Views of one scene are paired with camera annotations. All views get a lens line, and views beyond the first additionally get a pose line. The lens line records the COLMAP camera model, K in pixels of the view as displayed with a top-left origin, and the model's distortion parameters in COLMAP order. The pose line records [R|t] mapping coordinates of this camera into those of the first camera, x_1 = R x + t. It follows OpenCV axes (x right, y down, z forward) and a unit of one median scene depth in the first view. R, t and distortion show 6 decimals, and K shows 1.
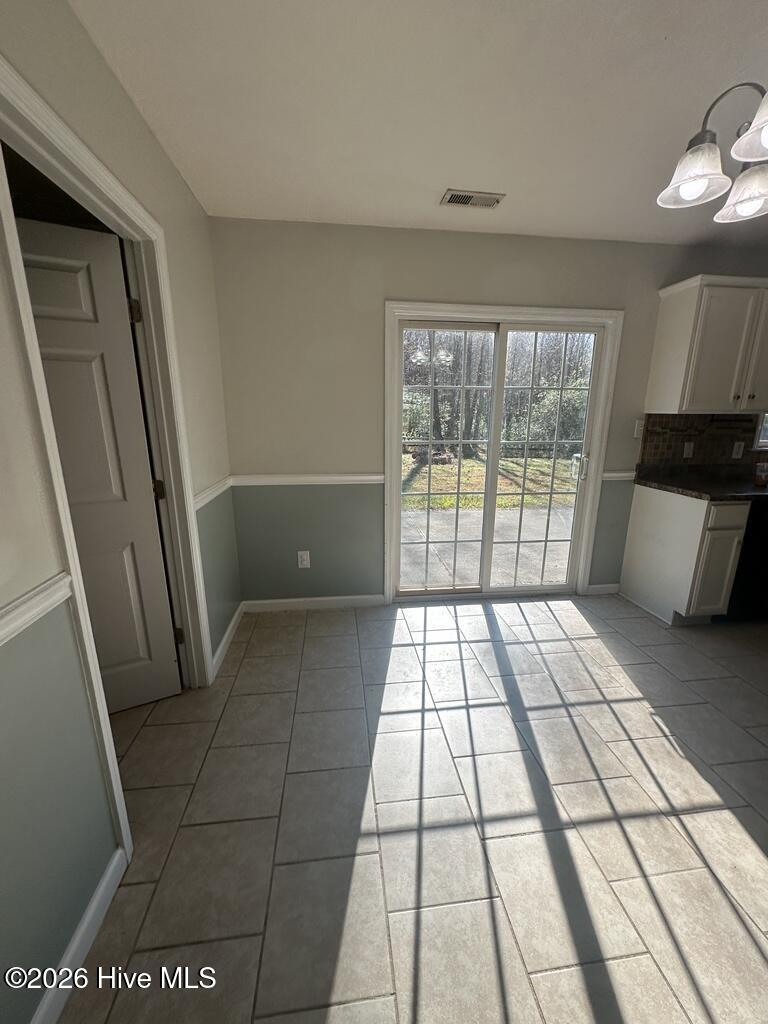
lens RADIAL K [[404.5, 0, 386.1], [0, 404.5, 511.9], [0, 0, 1]] dist [-0.003258, -0.000029]
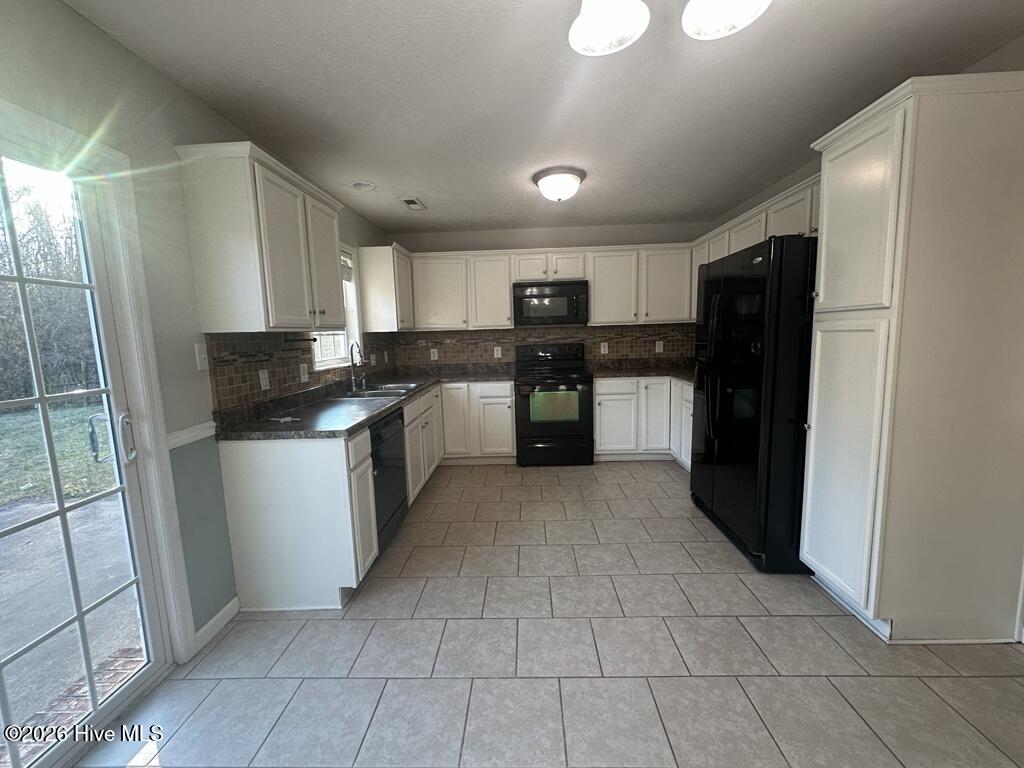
lens RADIAL K [[404.5, 0, 511.7], [0, 404.5, 384.2], [0, 0, 1]] dist [-0.003258, -0.000029]
pose [[0.158751, -0.131051, 0.978582, 0.074948], [0.267378, 0.959821, 0.085163, -0.086173], [-0.950425, 0.248132, 0.187413, 0.419515]]
